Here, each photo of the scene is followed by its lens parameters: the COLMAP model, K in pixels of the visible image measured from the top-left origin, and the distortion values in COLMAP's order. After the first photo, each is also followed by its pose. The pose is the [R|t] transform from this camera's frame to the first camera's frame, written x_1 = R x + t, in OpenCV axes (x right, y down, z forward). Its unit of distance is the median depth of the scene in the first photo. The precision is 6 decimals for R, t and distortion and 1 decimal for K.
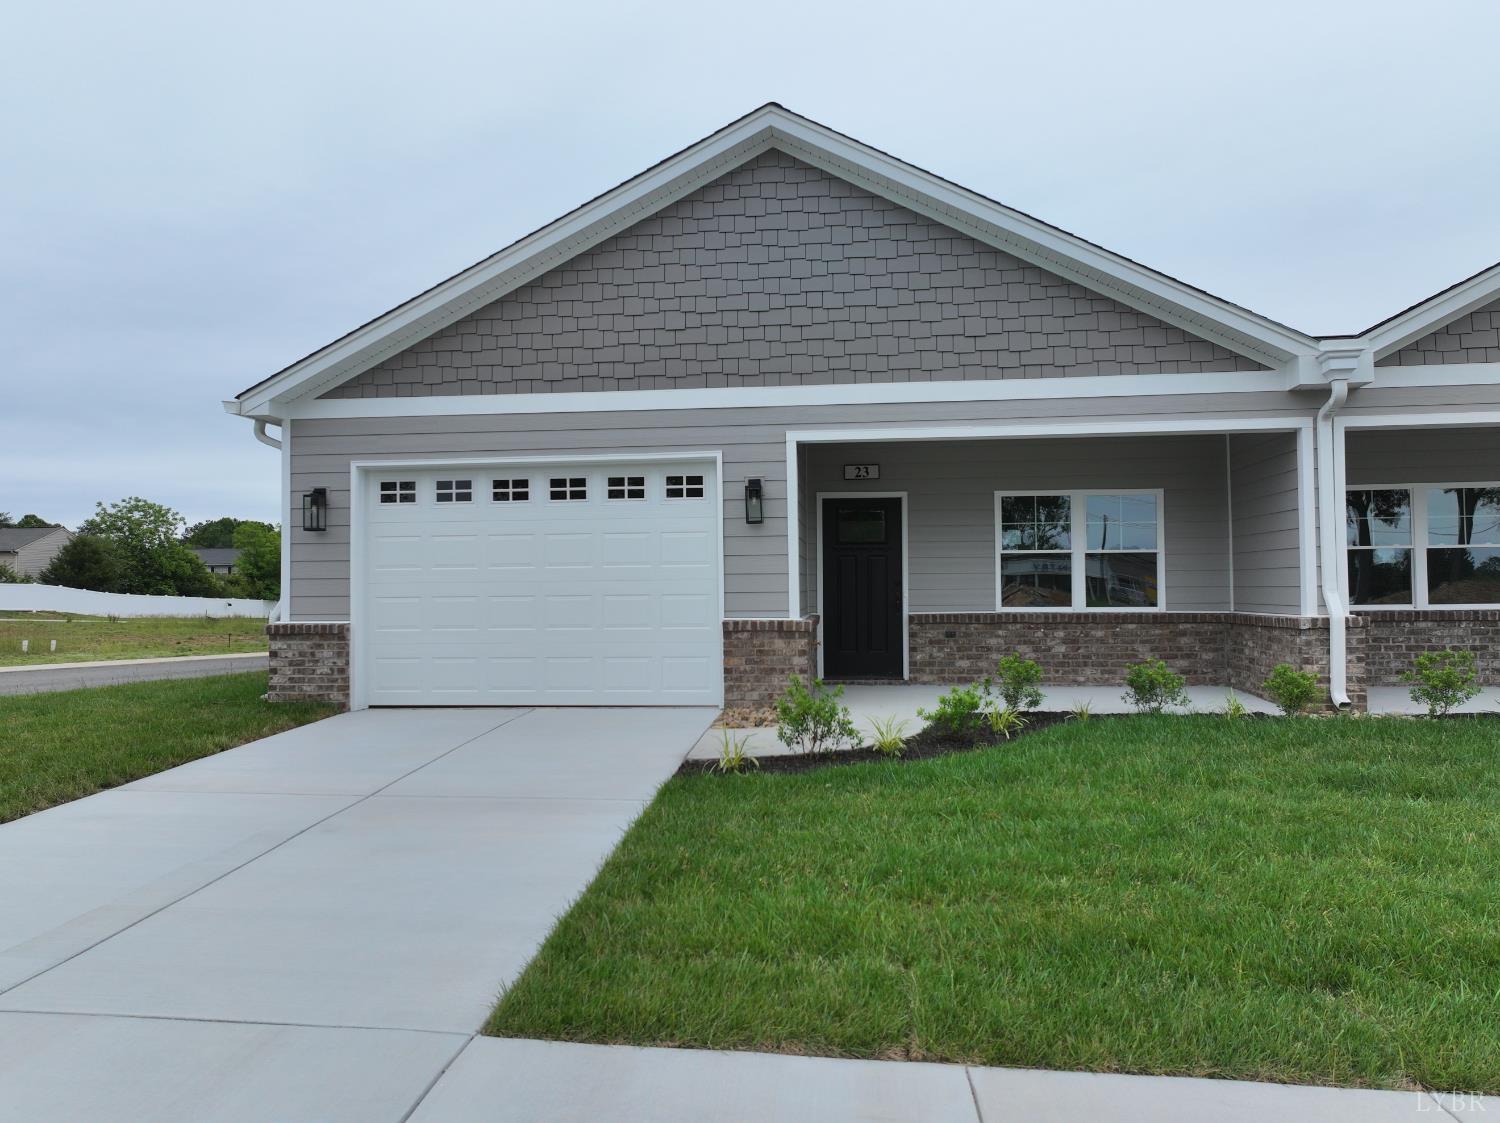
lens RADIAL K [[1050.0, 0, 748.9], [0, 1050.0, 558.5], [0, 0, 1]] dist [0.008984, -0.001684]
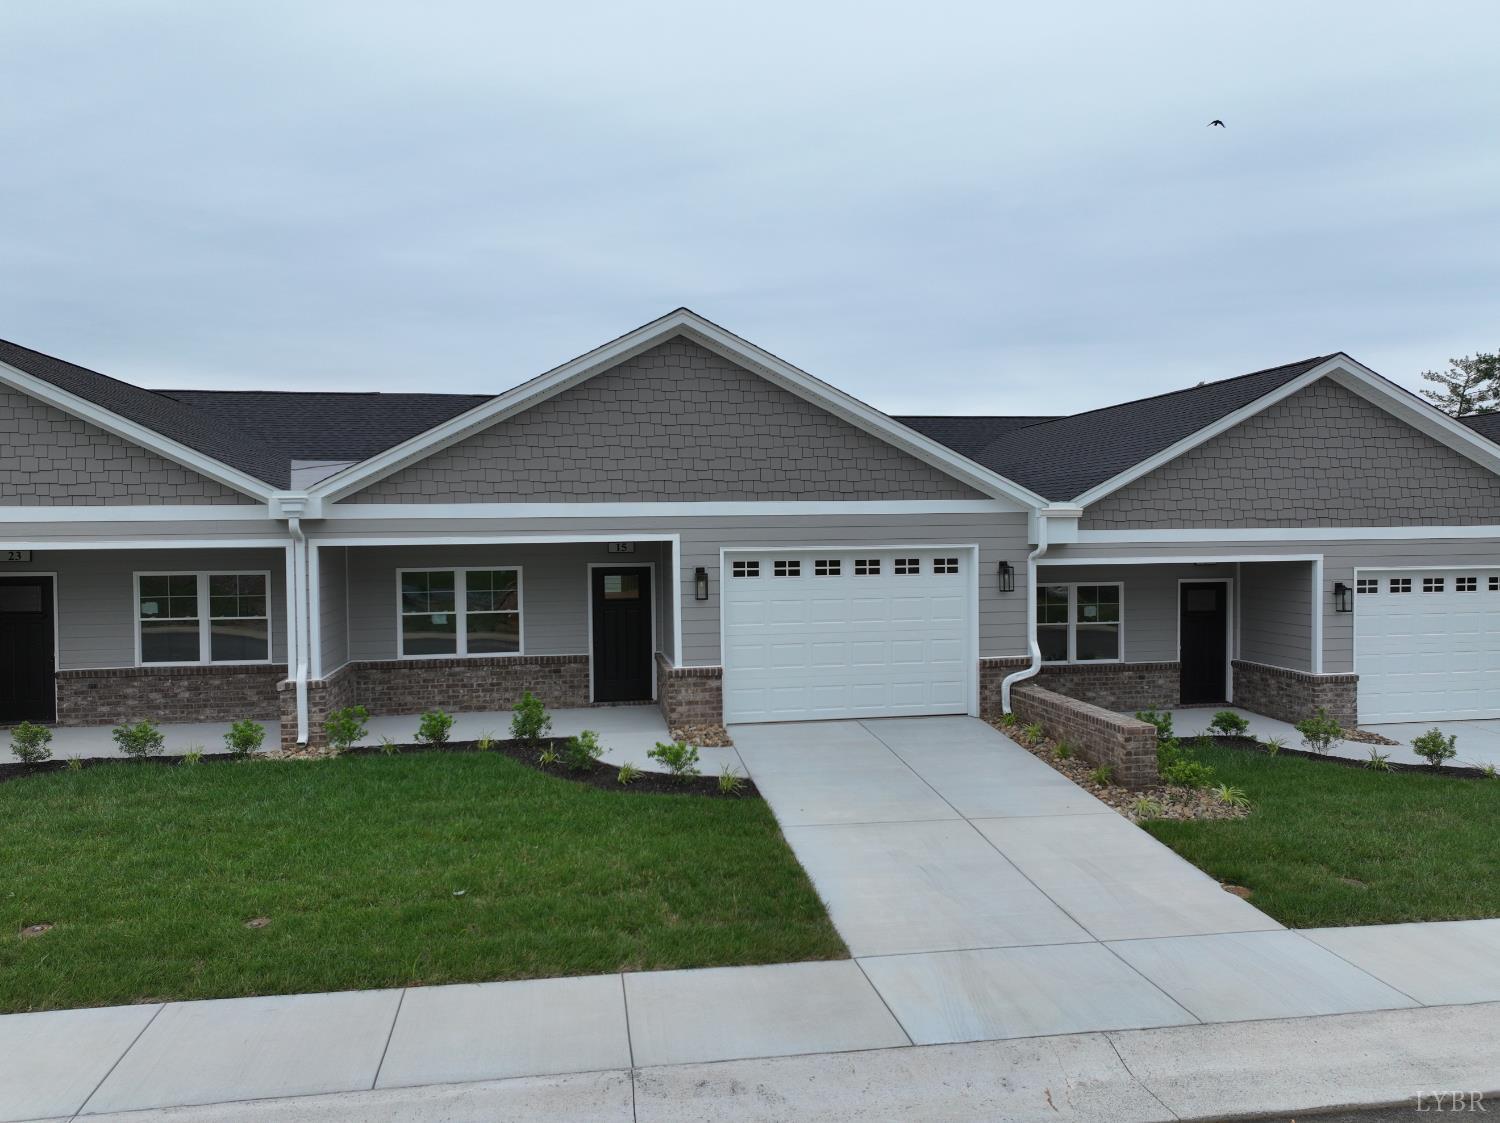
lens RADIAL K [[1050.0, 0, 748.9], [0, 1050.0, 553.6], [0, 0, 1]] dist [0.008984, -0.001684]
pose [[0.961113, -0.005269, 0.276105, 0.691968], [-0.007785, 0.998904, 0.046164, -0.173996], [-0.276045, -0.046518, 0.960018, -0.485329]]
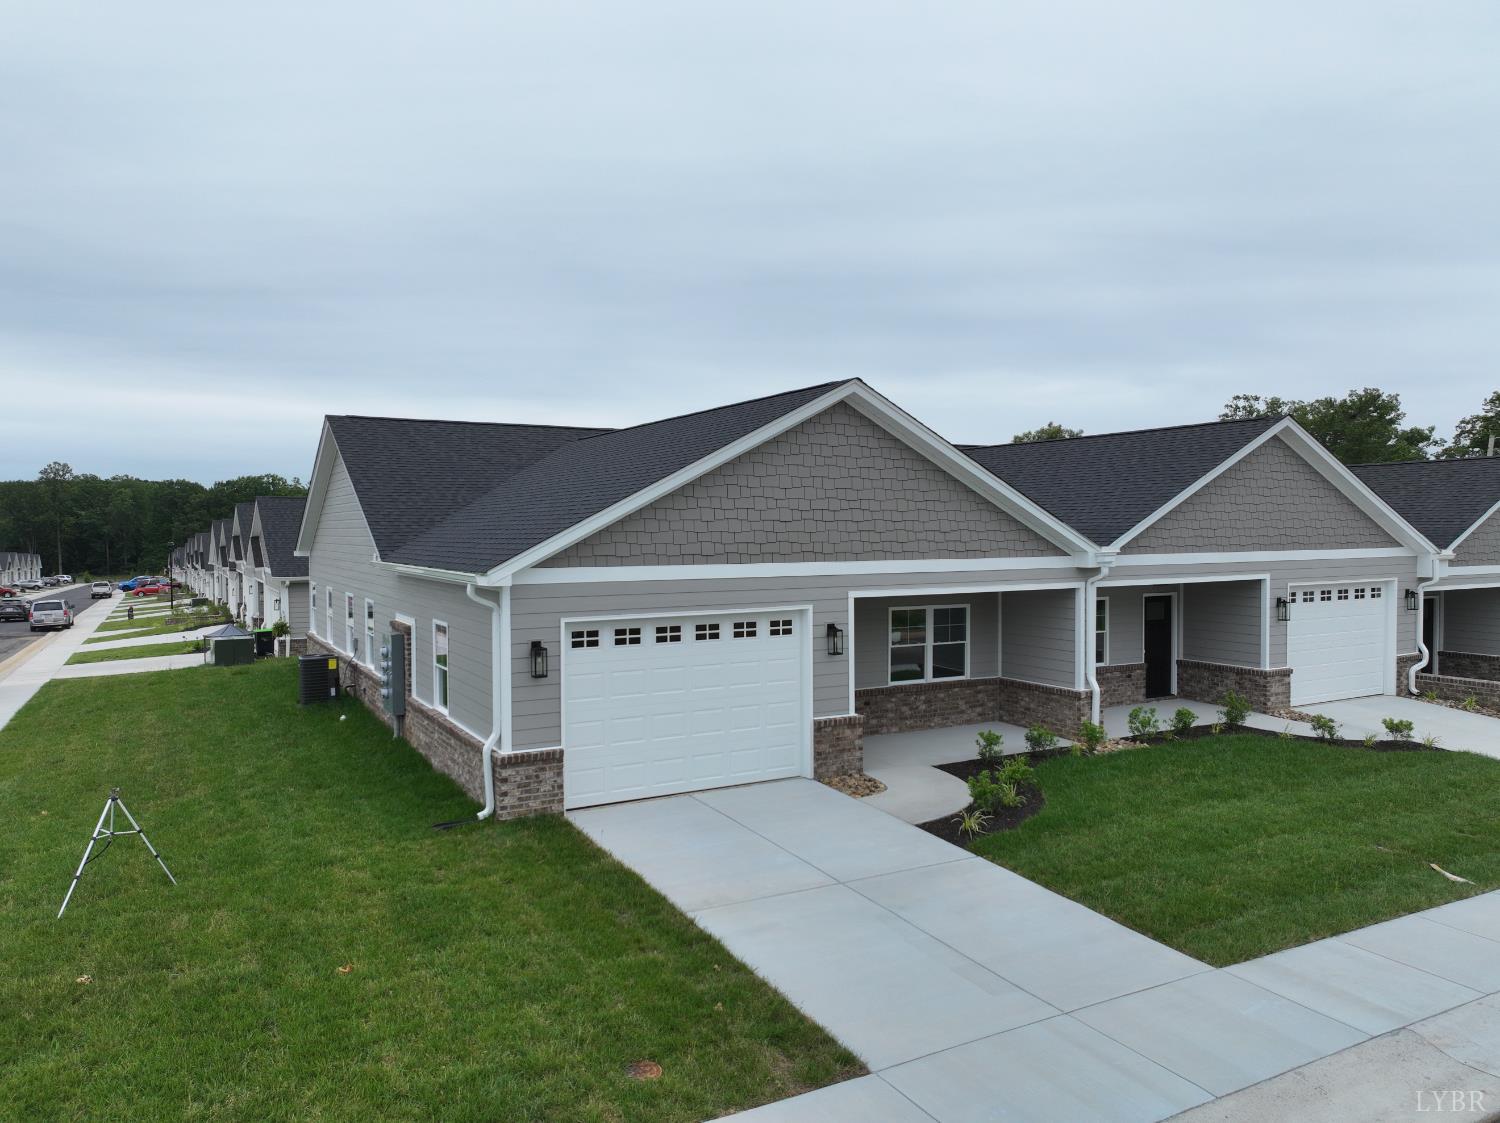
lens RADIAL K [[1050.0, 0, 750.1], [0, 1050.0, 558.9], [0, 0, 1]] dist [0.008984, -0.001684]
pose [[0.813339, -0.009225, 0.581717, -0.952244], [-0.019433, 0.998886, 0.043012, -0.228567], [-0.581465, -0.046288, 0.812253, -0.142054]]
